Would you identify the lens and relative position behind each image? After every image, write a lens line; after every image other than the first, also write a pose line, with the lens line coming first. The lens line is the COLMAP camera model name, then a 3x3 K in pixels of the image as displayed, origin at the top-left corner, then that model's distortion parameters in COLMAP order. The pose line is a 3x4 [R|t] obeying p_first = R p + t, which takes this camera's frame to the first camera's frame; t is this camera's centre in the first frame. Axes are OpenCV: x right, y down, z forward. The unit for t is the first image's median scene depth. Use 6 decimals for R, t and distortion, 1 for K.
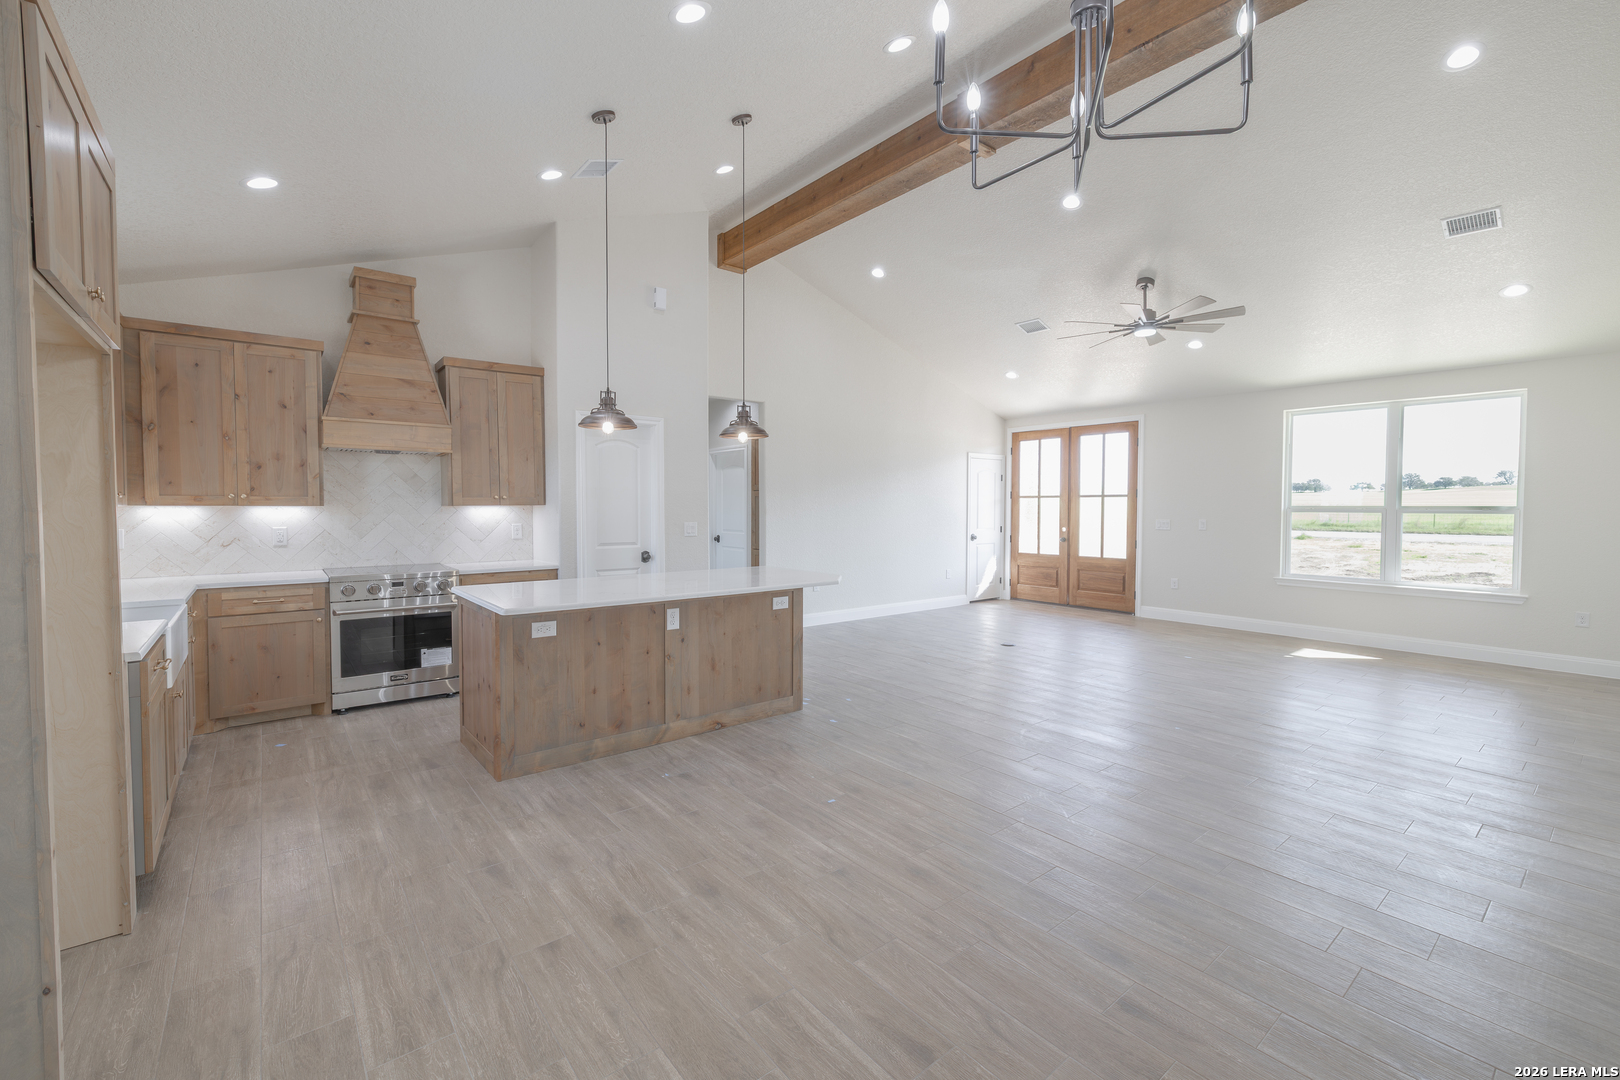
lens RADIAL K [[696.6, 0, 805.5], [0, 696.6, 527.0], [0, 0, 1]] dist [0.001501, -0.000601]
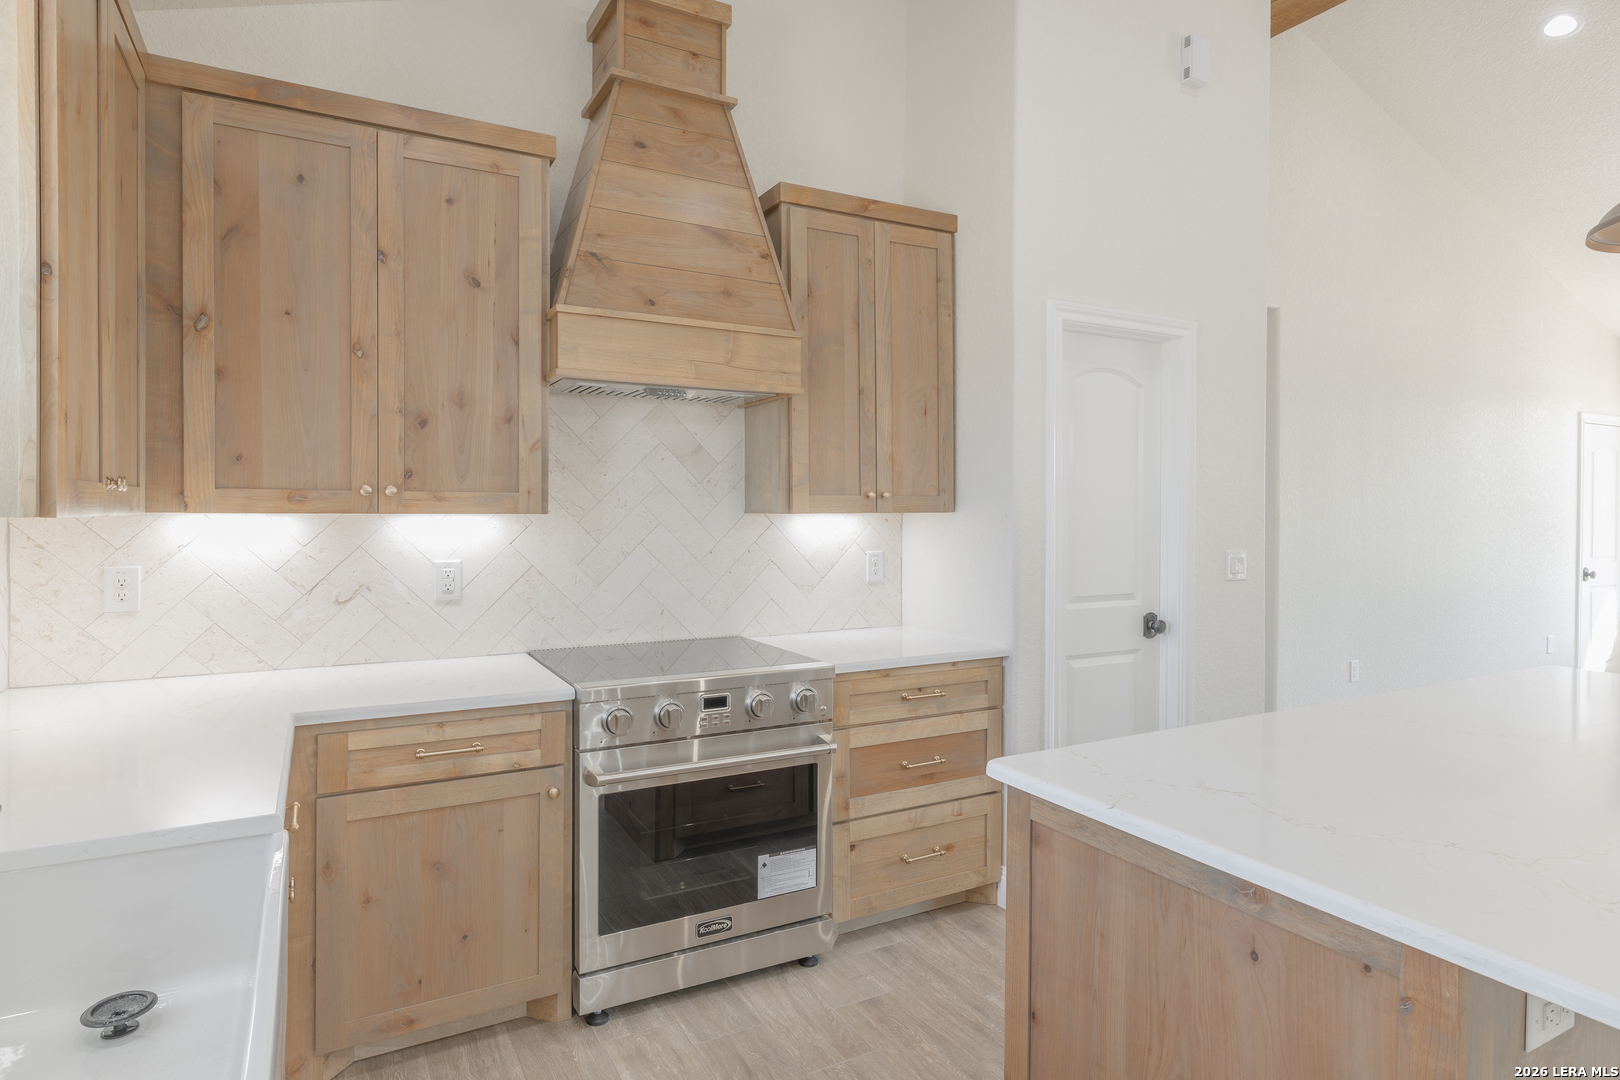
lens RADIAL K [[897.4, 0, 816.7], [0, 897.4, 515.7], [0, 0, 1]] dist [0.002143, -0.002601]
pose [[0.988629, 0.004601, -0.150308, -0.412212], [-0.008052, 0.999718, -0.022358, -0.016744], [0.150163, 0.023314, 0.988386, 0.440487]]
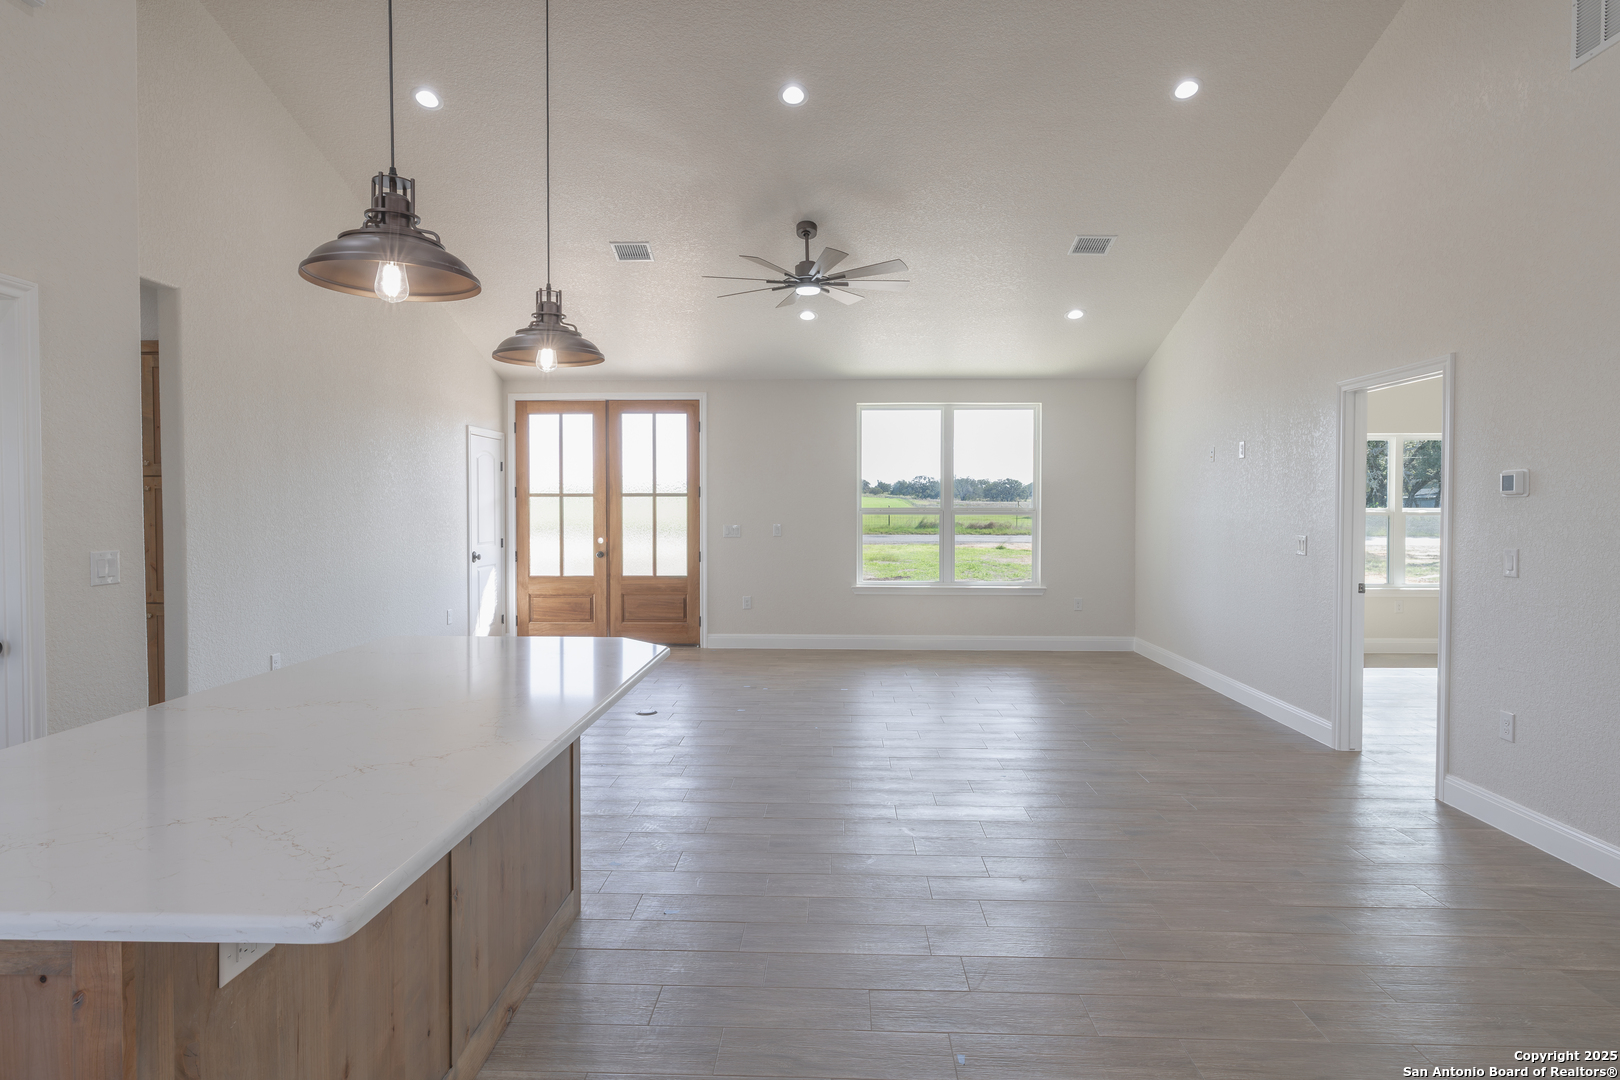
lens RADIAL K [[897.4, 0, 808.9], [0, 897.4, 526.5], [0, 0, 1]] dist [0.002143, -0.002601]
pose [[0.640392, -0.017827, 0.767842, -0.359133], [0.024594, 0.999694, 0.002698, -0.014465], [-0.767655, 0.017157, 0.640634, 0.407346]]
